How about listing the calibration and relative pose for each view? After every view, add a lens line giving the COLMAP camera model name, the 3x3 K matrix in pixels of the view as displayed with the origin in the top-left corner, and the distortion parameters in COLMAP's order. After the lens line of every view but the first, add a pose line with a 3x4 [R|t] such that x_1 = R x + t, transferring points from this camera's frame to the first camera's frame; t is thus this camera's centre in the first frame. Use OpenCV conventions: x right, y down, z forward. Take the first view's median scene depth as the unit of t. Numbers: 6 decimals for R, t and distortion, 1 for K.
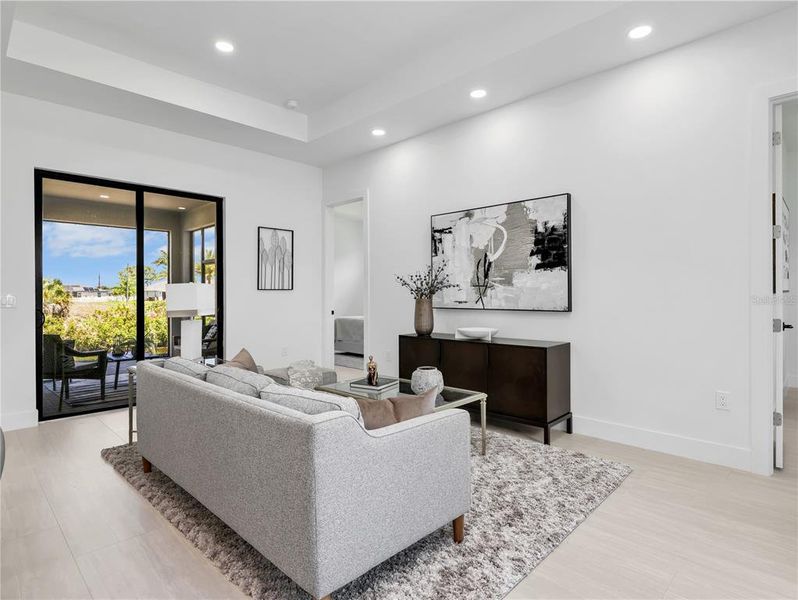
lens RADIAL K [[439.5, 0, 397.5], [0, 439.5, 293.3], [0, 0, 1]] dist [0.002643, 0.000372]
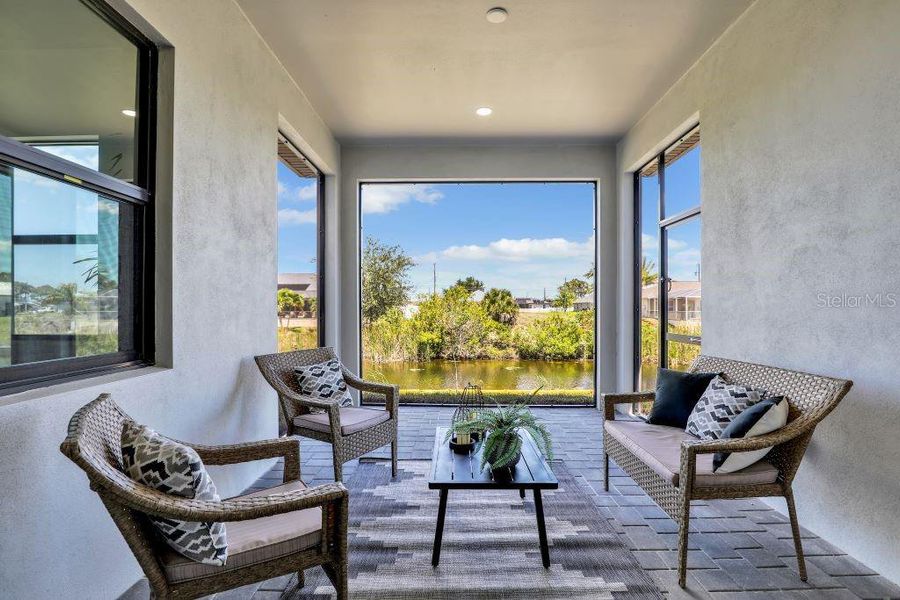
lens RADIAL K [[432.2, 0, 450.0], [0, 432.2, 300.0], [0, 0, 1]] dist [-0.000307, -0.000018]
pose [[0.687105, -0.008883, -0.726504, -0.588246], [-0.000162, 0.999923, -0.012378, 0.034152], [0.726558, 0.008623, 0.687051, 1.153518]]
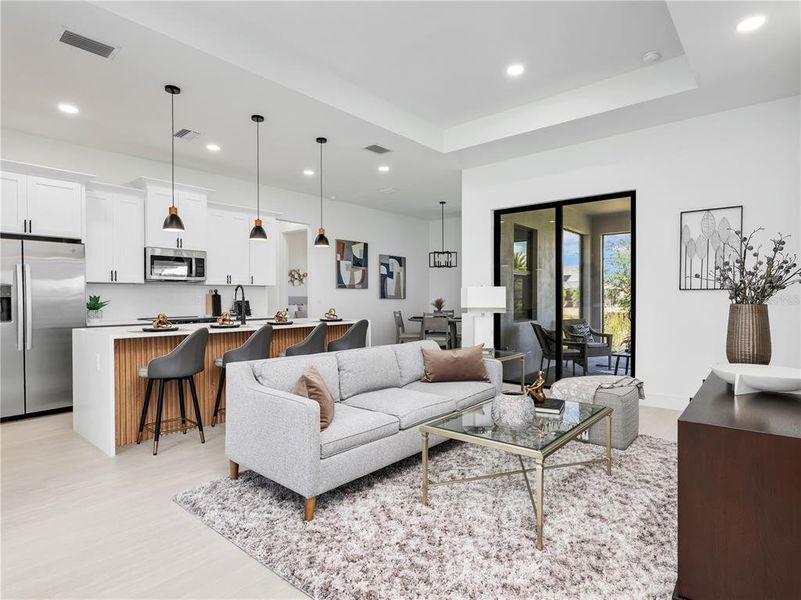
lens RADIAL K [[432.6, 0, 403.0], [0, 432.6, 305.4], [0, 0, 1]] dist [-0.002263, -0.000910]
pose [[0.072498, 0.024981, -0.997056, 0.594251], [-0.001045, 0.999688, 0.024971, 0.001080], [0.997368, -0.000768, 0.072501, 0.567339]]
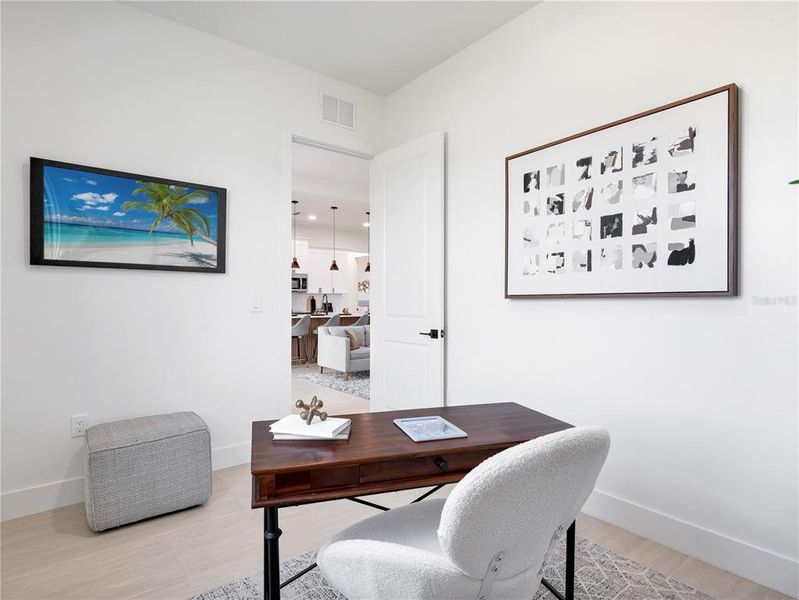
lens RADIAL K [[436.4, 0, 399.5], [0, 436.4, 300.0], [0, 0, 1]] dist [-0.000940, -0.000239]
pose [[-0.132116, 0.005088, -0.991221, 1.466128], [0.002671, 0.999985, 0.004777, -0.004684], [0.991231, -0.002016, -0.132128, 0.852931]]
